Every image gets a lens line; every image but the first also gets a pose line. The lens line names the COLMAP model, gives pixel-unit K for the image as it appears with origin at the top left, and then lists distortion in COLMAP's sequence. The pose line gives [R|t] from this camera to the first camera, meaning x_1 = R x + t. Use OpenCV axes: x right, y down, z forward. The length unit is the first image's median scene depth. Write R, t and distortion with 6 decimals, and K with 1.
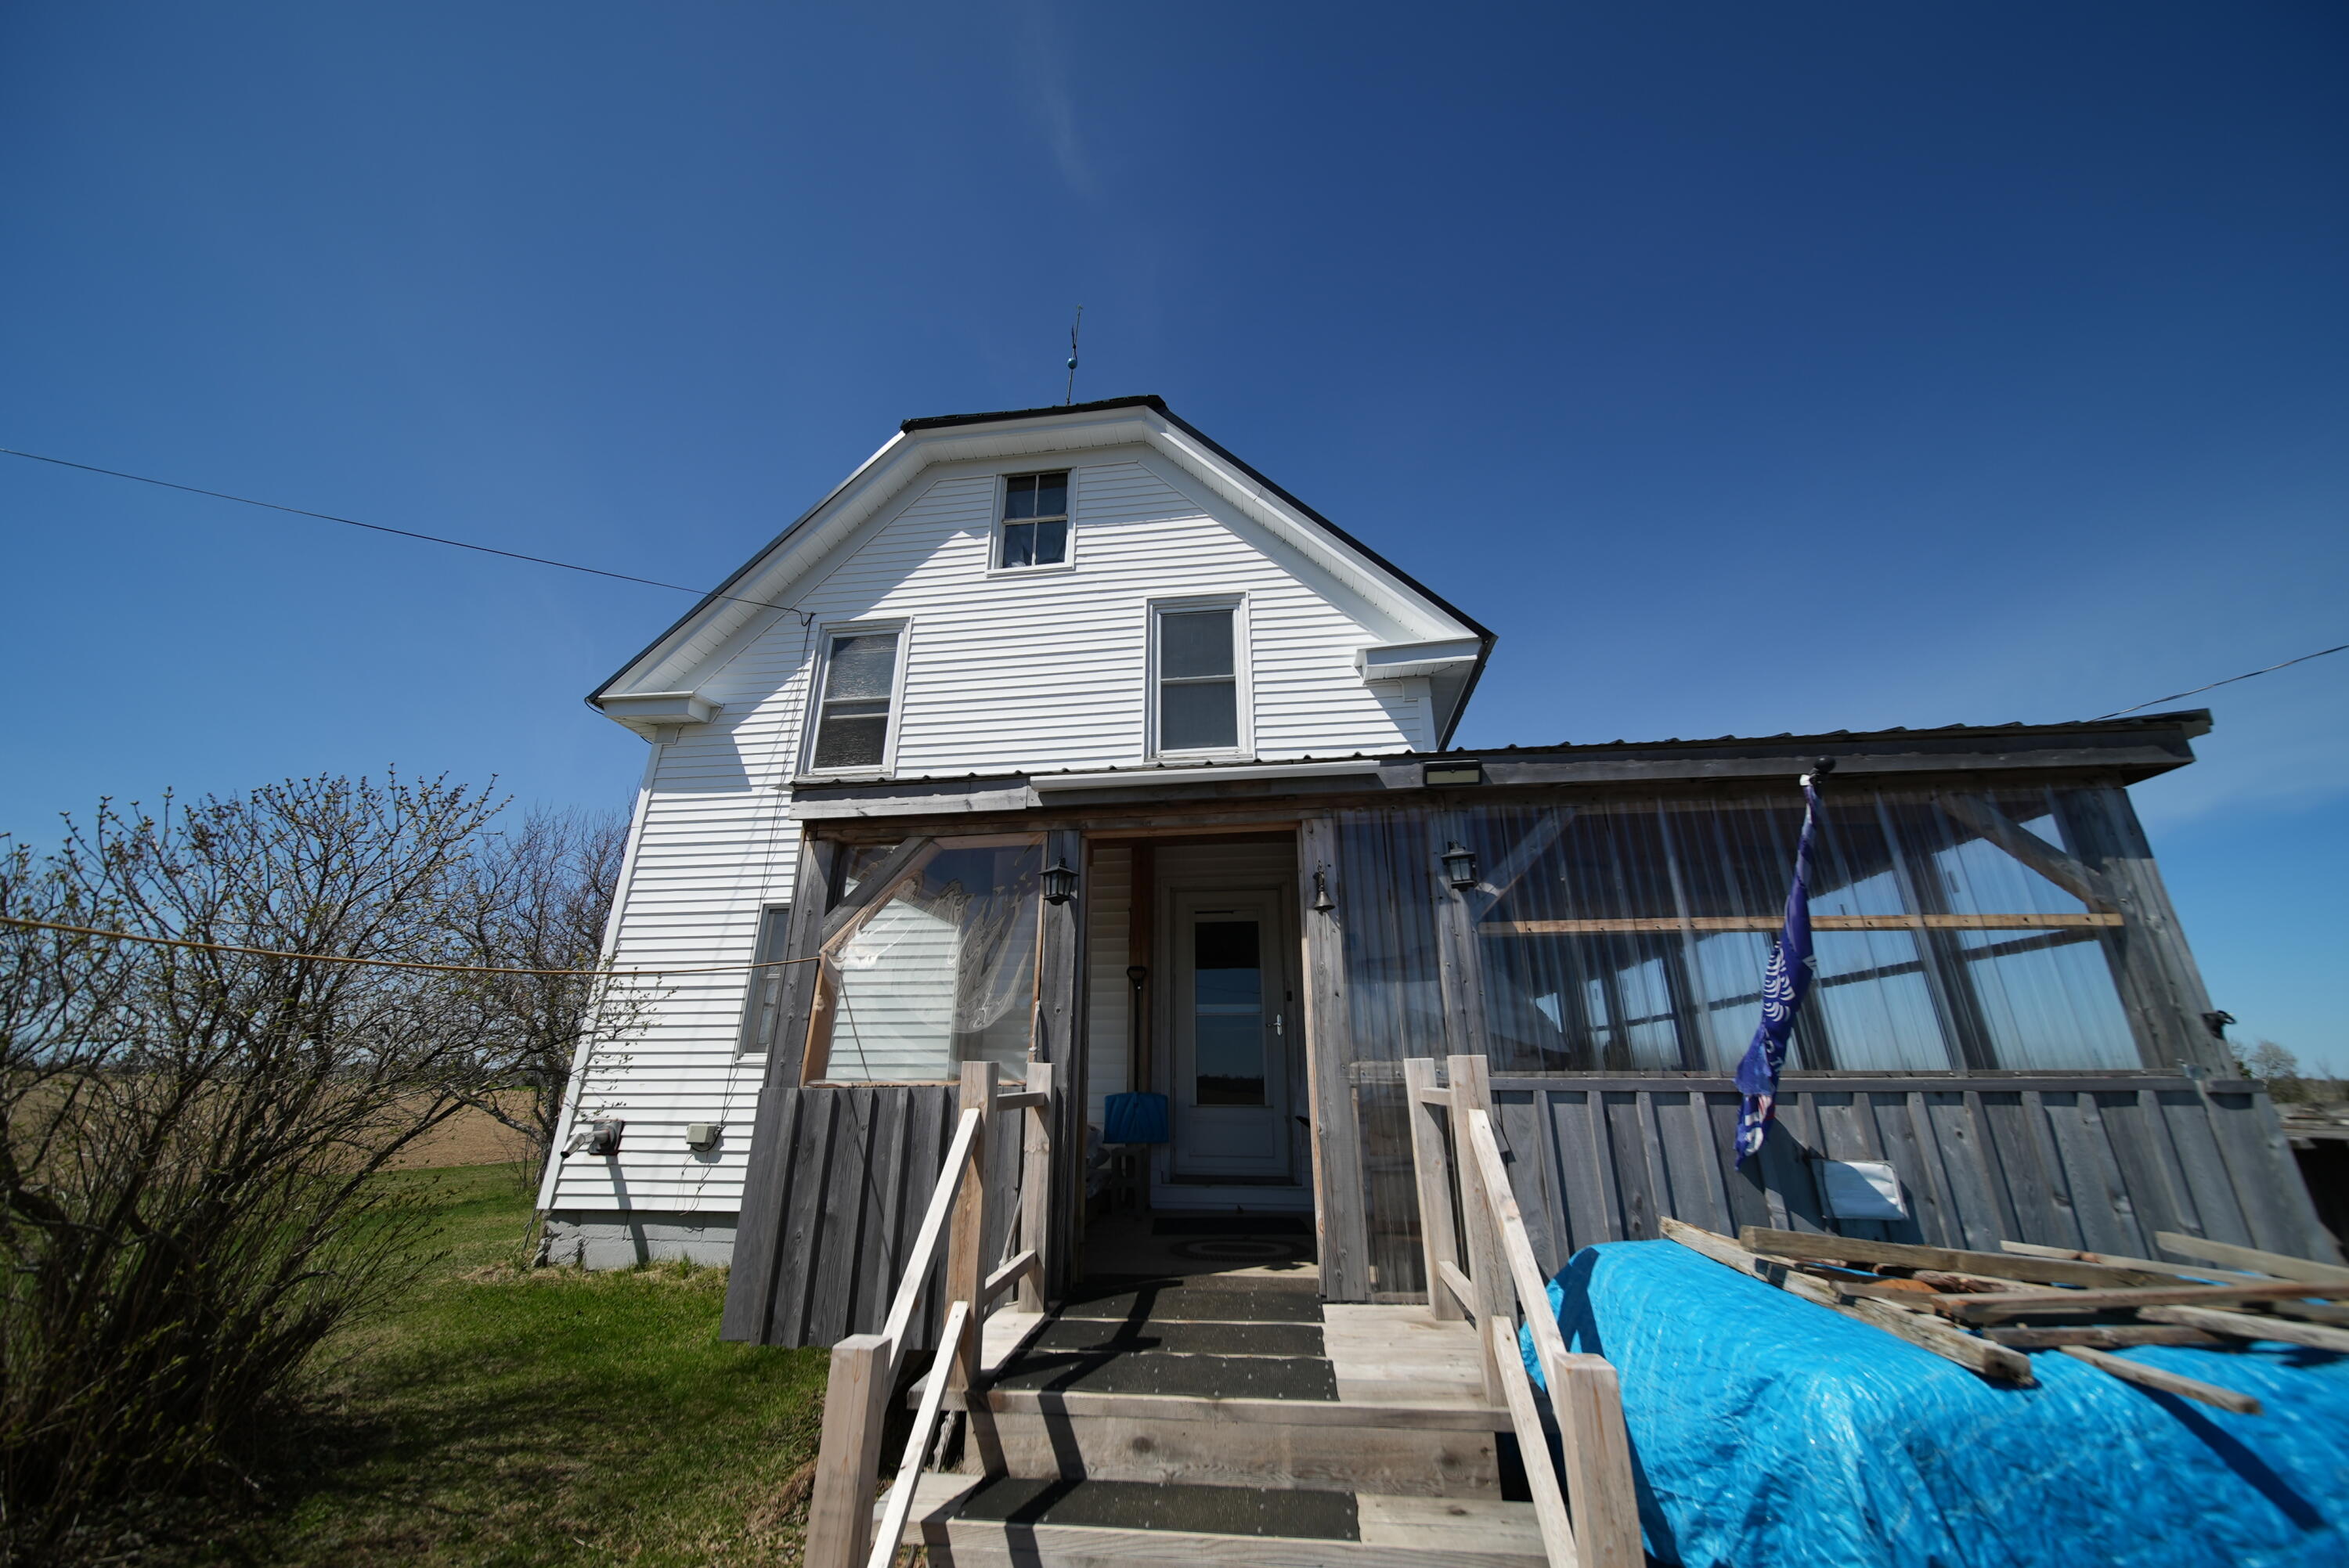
lens RADIAL K [[813.5, 0, 1167.5], [0, 813.5, 787.0], [0, 0, 1]] dist [-0.006295, -0.000113]
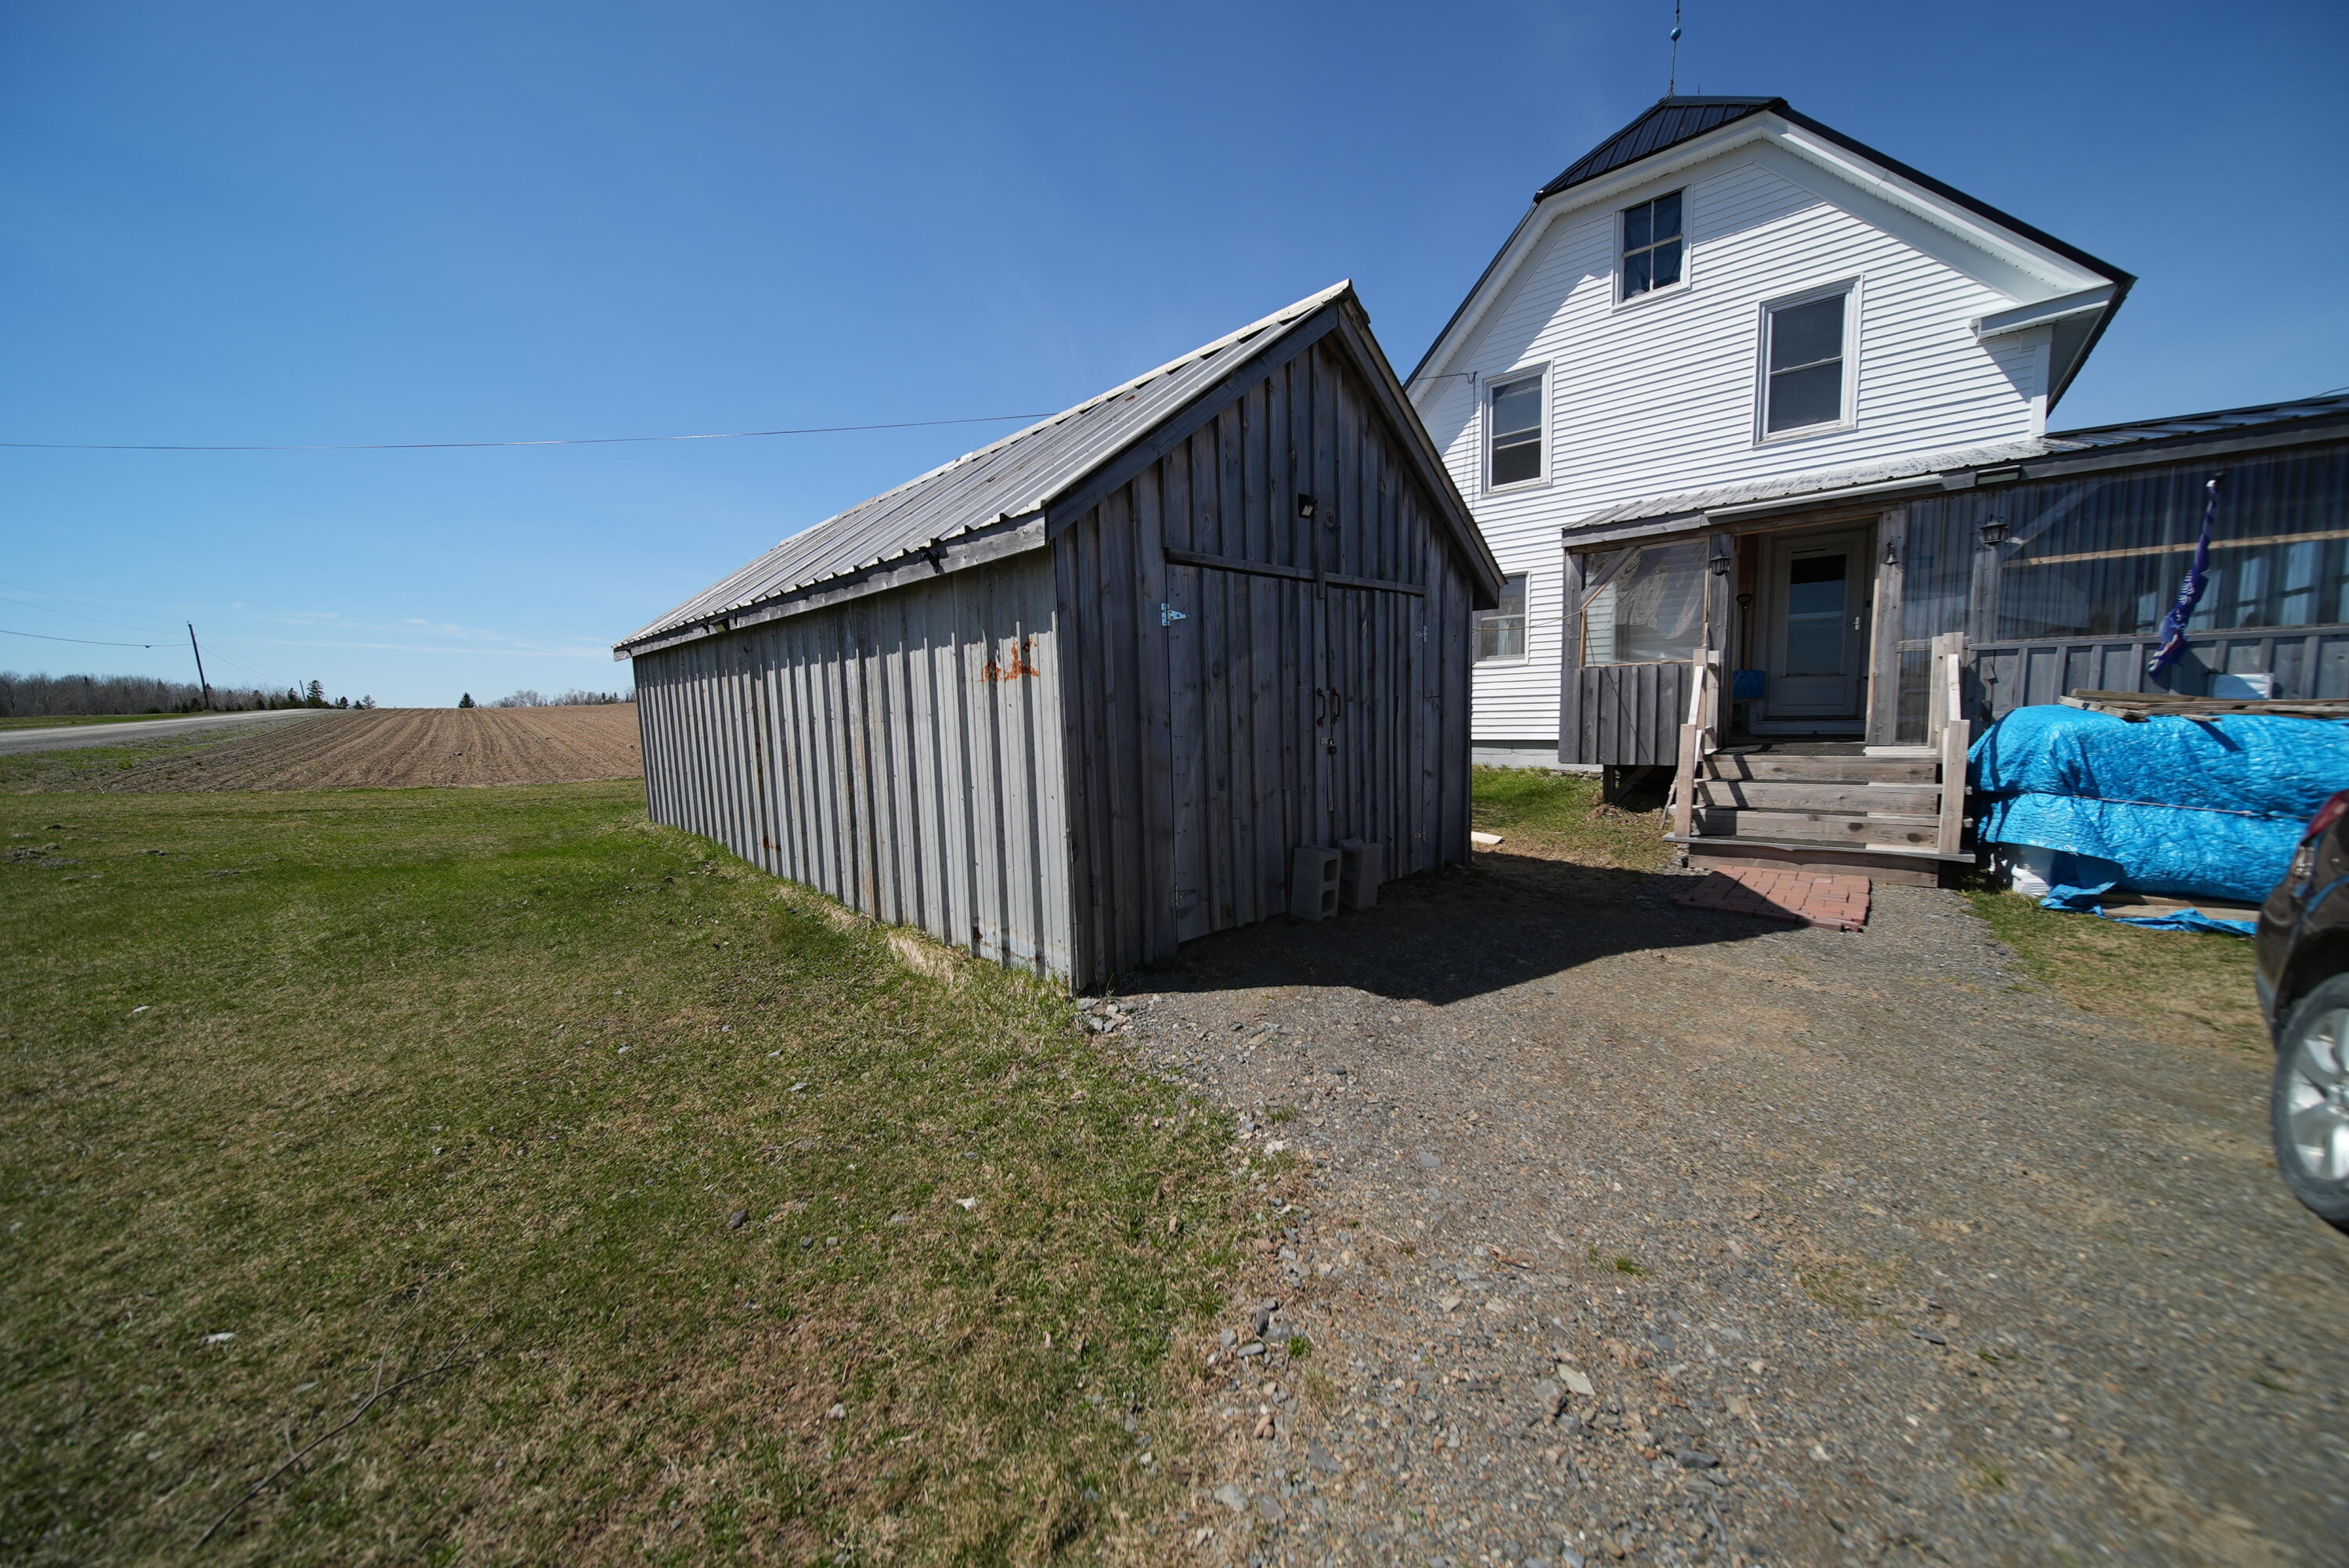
lens RADIAL K [[813.5, 0, 1165.0], [0, 813.5, 793.2], [0, 0, 1]] dist [-0.006295, -0.000113]
pose [[0.837585, 0.031408, -0.545403, -0.101756], [0.216581, 0.897449, 0.384290, -0.259586], [0.501541, -0.439999, 0.744888, -0.839272]]
